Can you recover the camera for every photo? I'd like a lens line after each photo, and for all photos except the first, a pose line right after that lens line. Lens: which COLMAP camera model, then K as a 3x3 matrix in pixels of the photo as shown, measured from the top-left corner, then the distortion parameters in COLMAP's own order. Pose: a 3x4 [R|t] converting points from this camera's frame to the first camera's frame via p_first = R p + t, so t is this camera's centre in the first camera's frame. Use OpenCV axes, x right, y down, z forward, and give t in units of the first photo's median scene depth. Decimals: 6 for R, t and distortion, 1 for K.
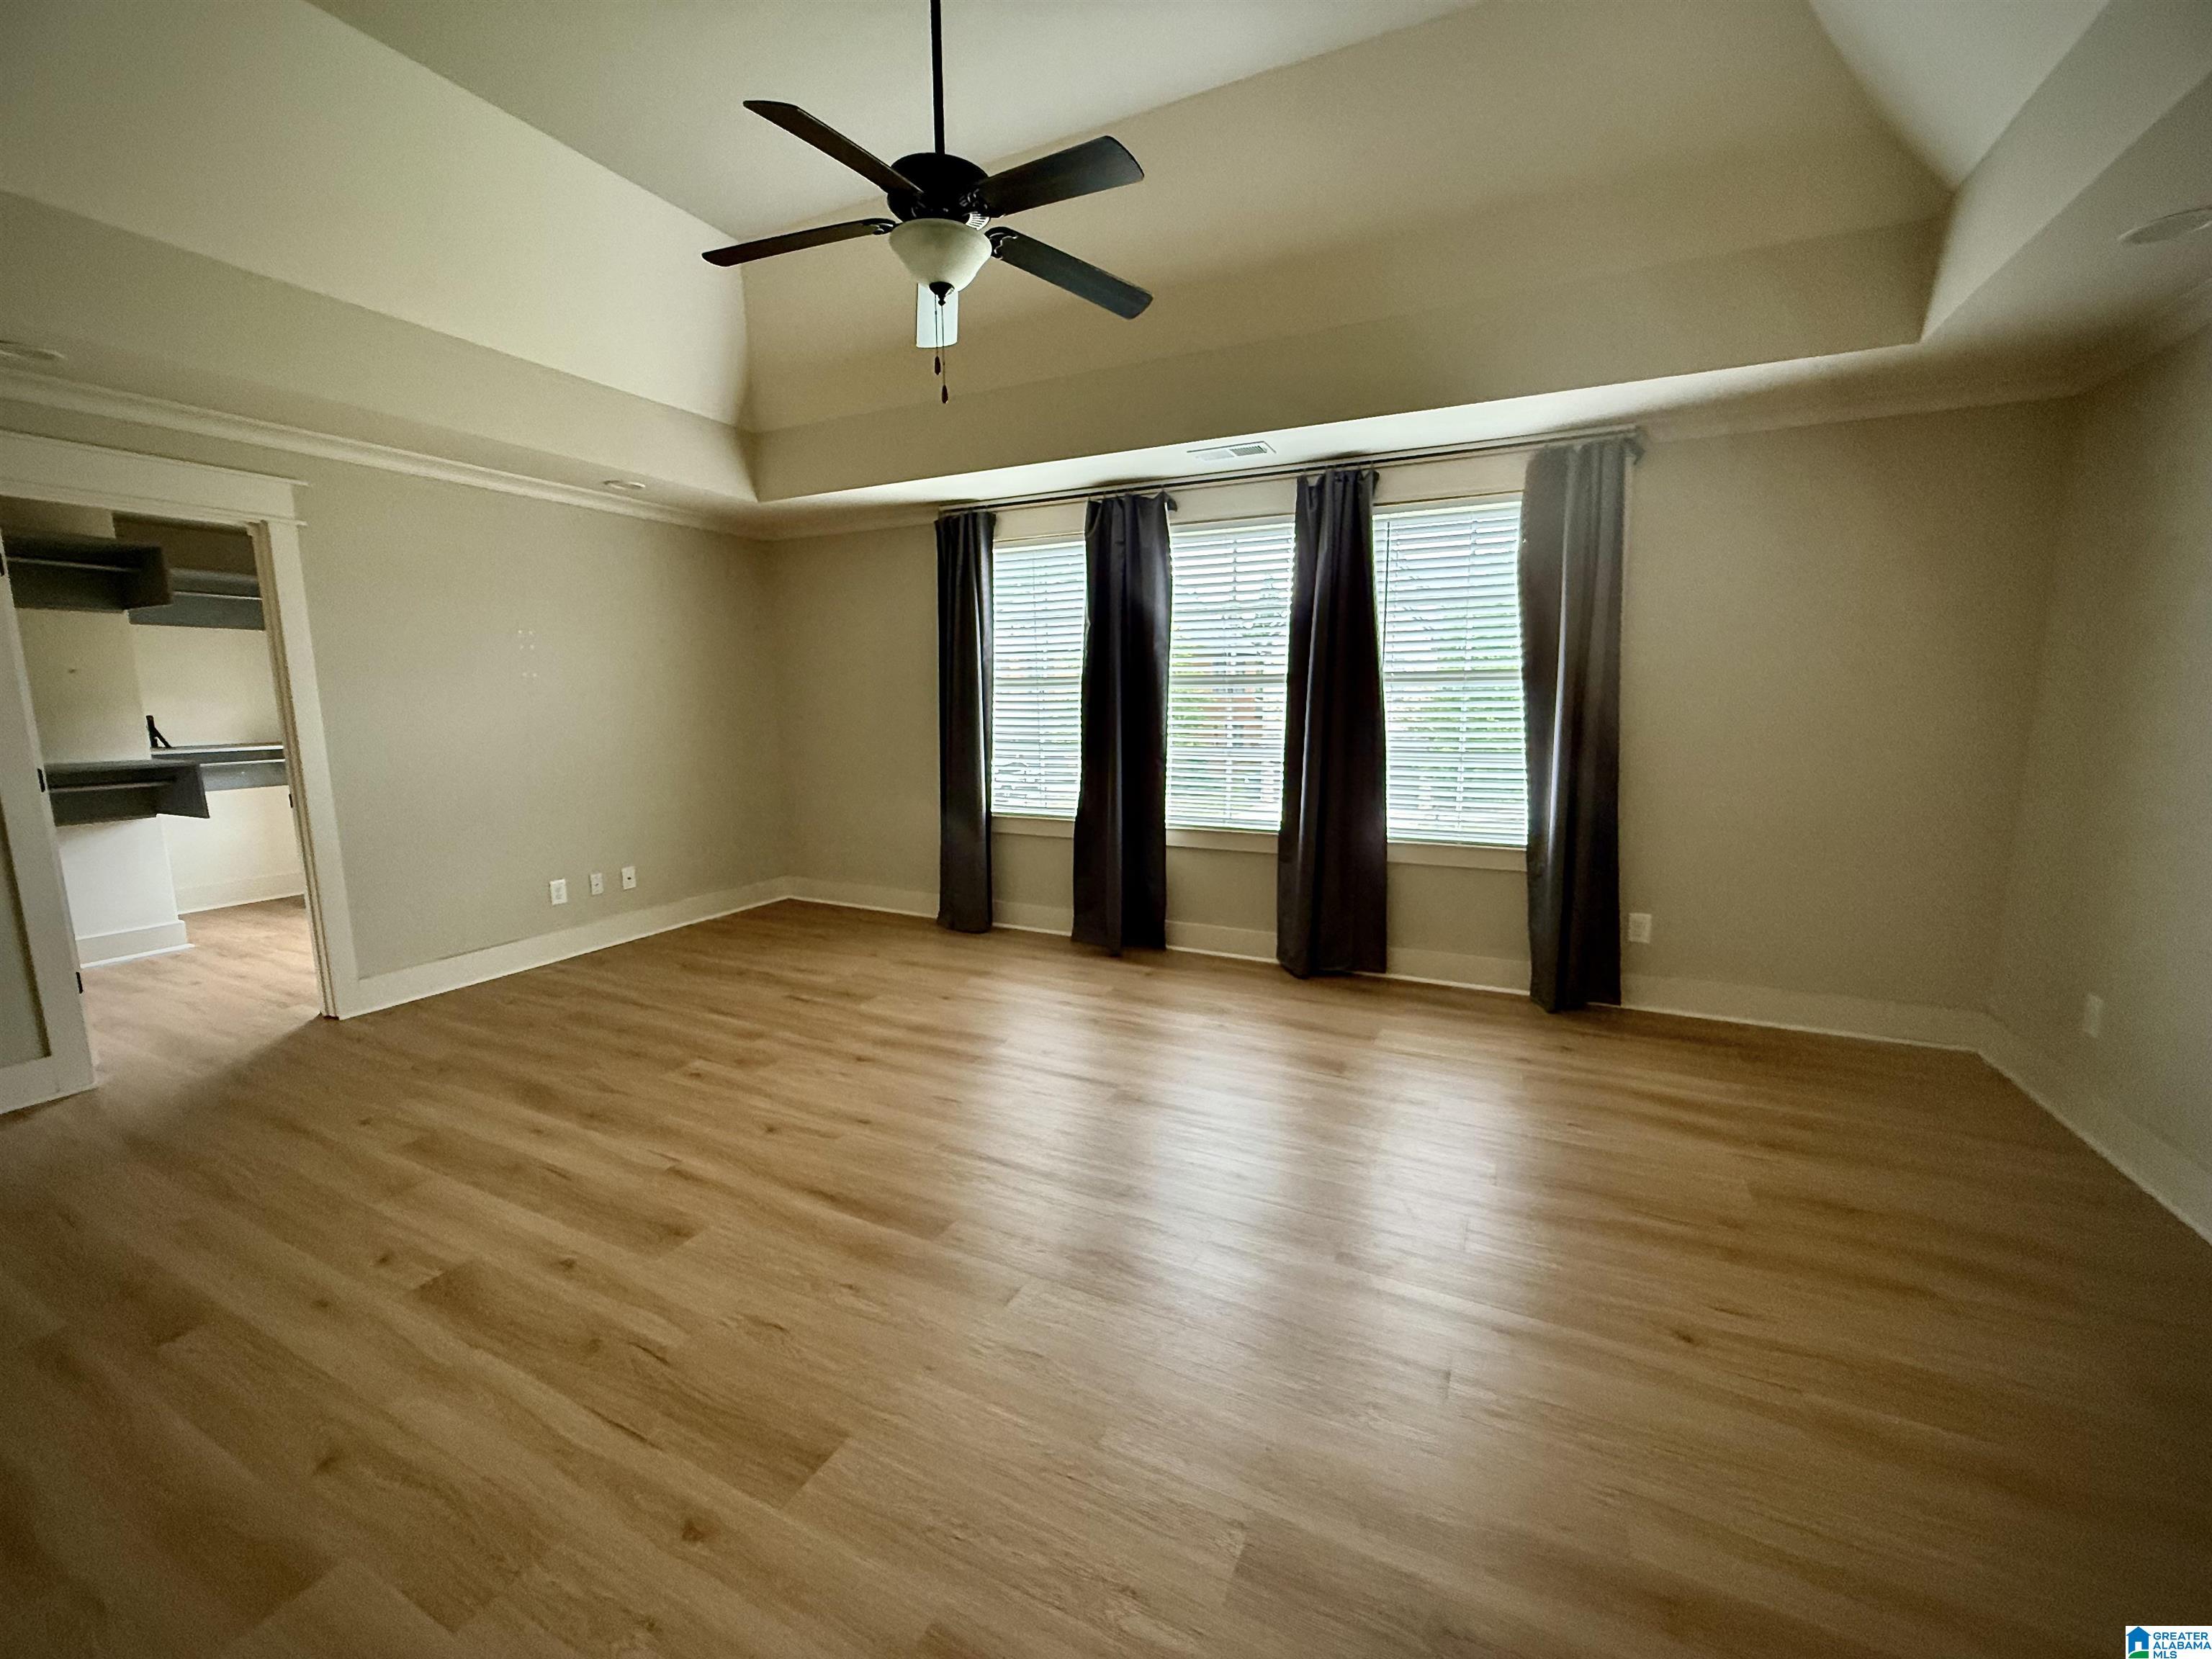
lens RADIAL K [[877.2, 0, 1102.2], [0, 877.2, 828.9], [0, 0, 1]] dist [-0.012259, 0.000044]
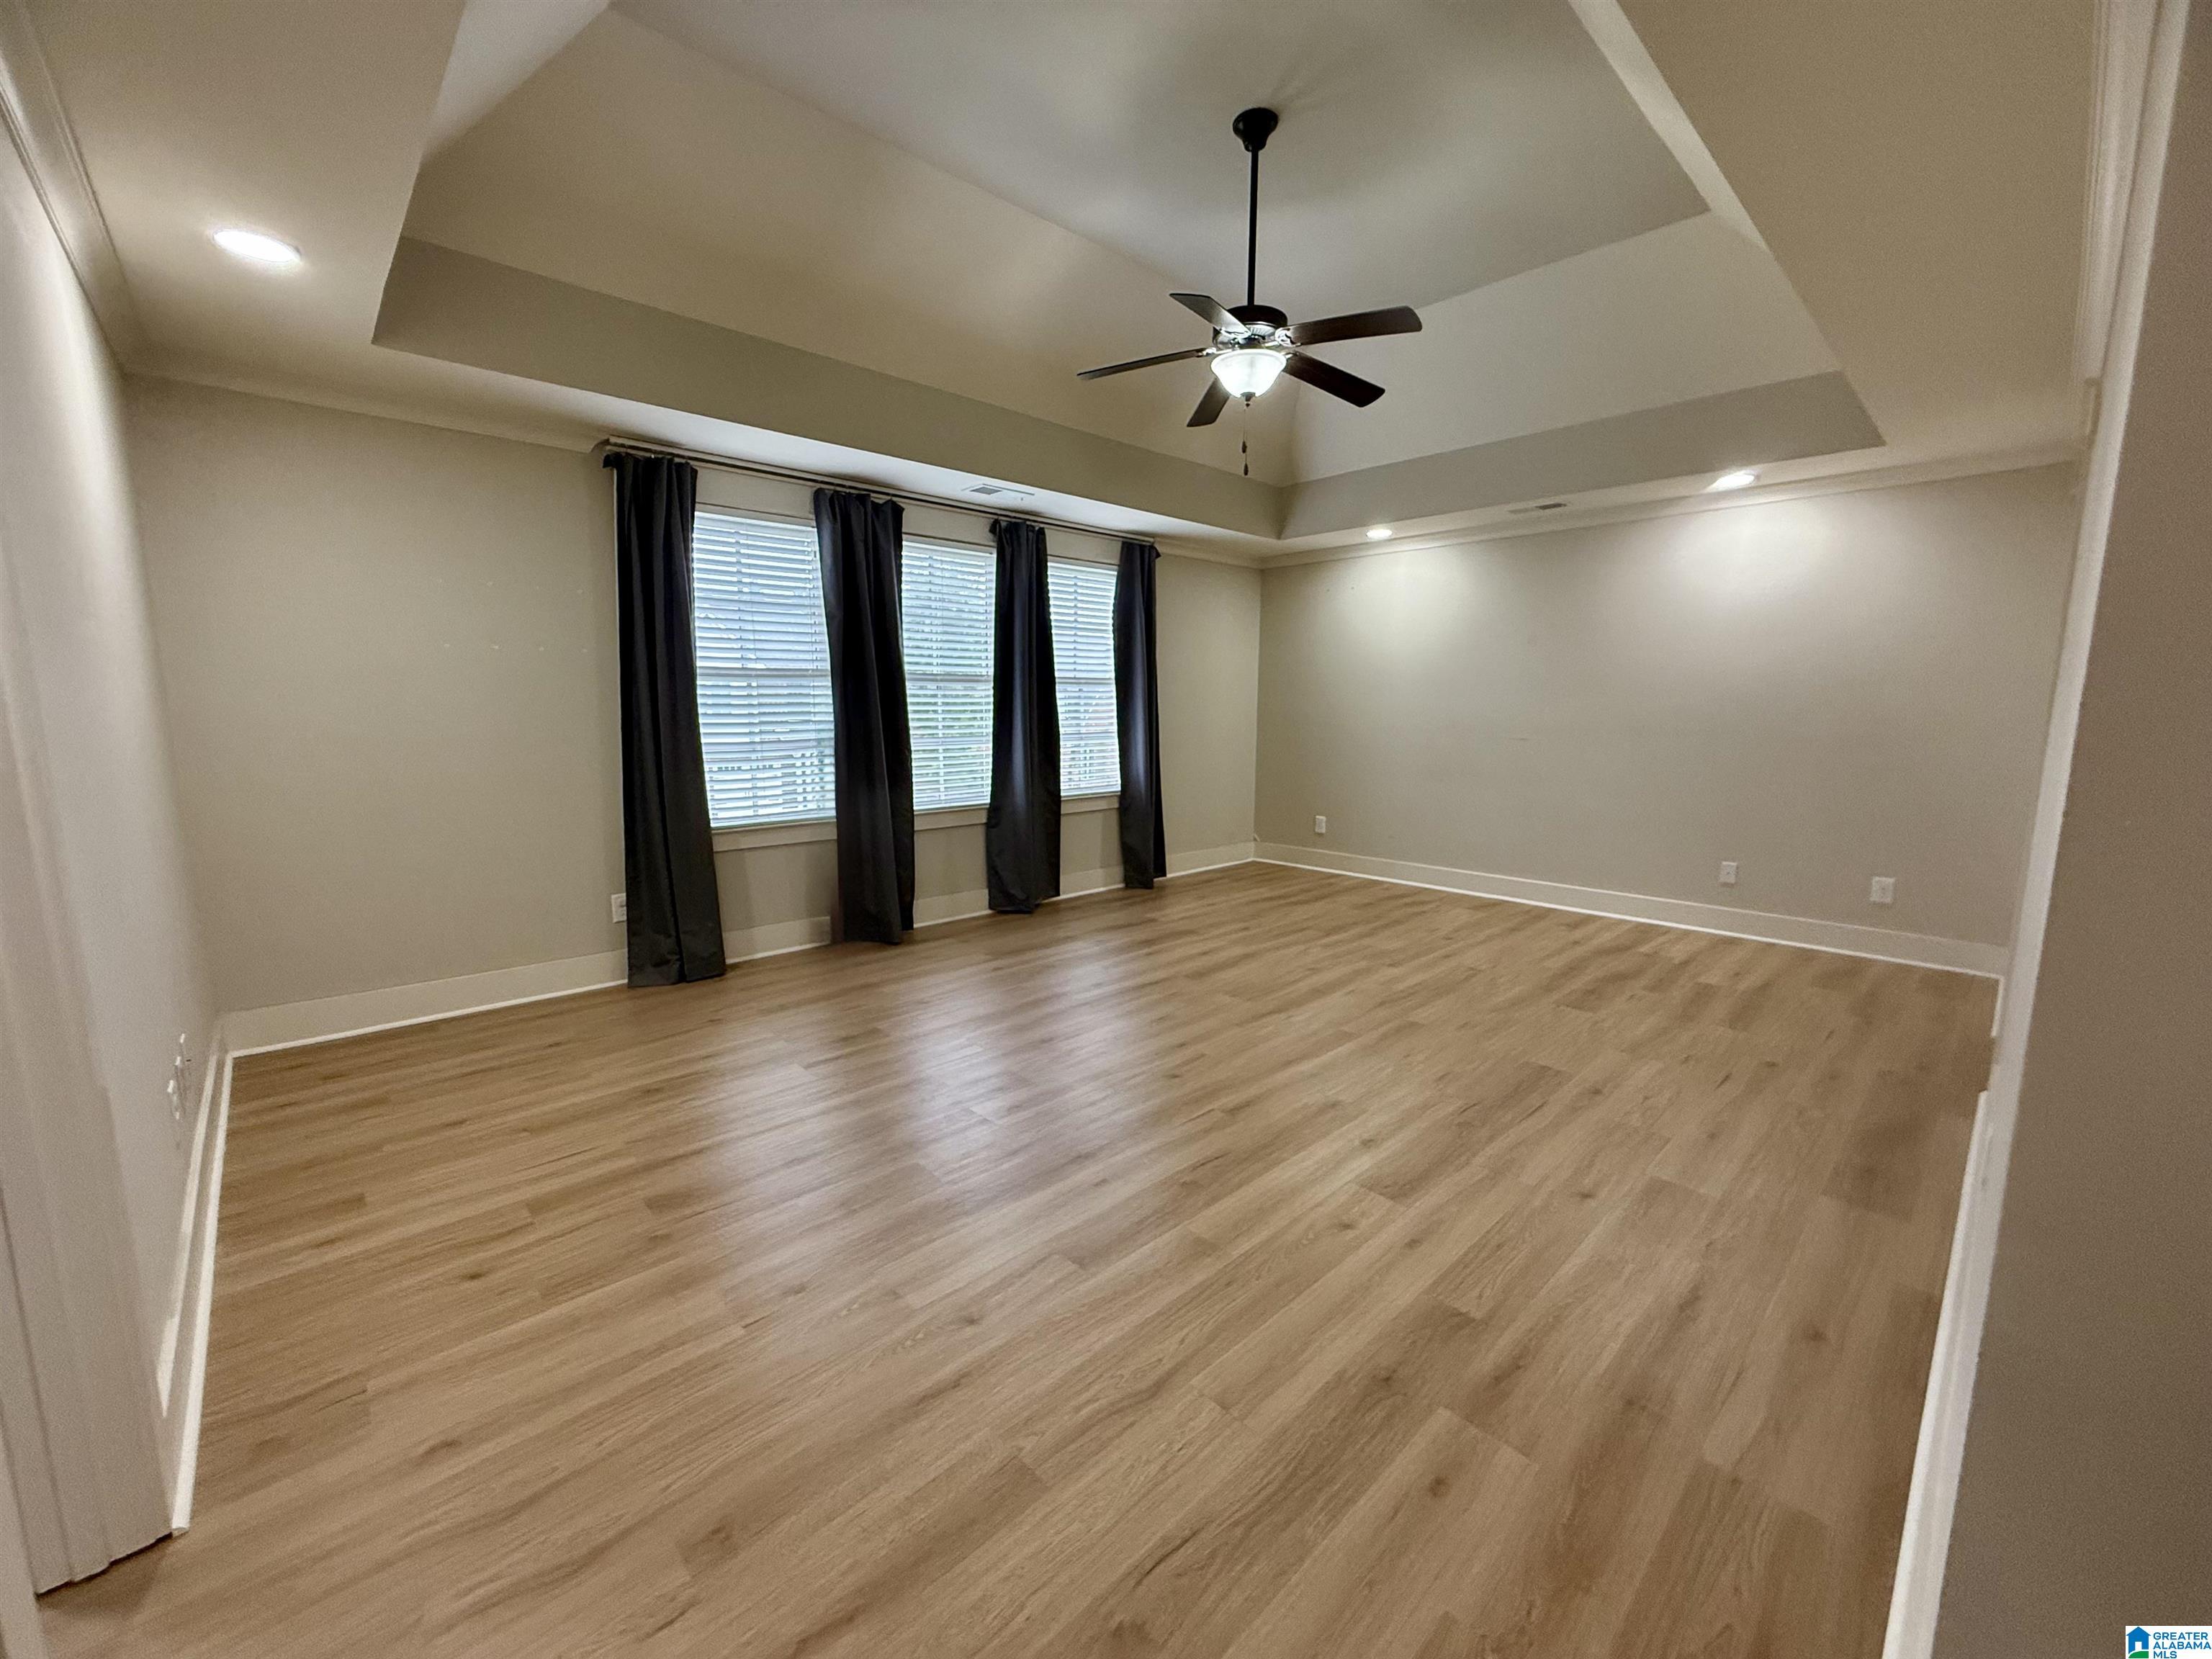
lens RADIAL K [[877.2, 0, 1107.1], [0, 877.2, 828.2], [0, 0, 1]] dist [-0.012259, 0.000044]
pose [[0.359169, -0.130698, 0.924076, -0.873476], [0.125812, 0.987888, 0.090823, -0.053885], [-0.924753, 0.083639, 0.371262, 0.393972]]
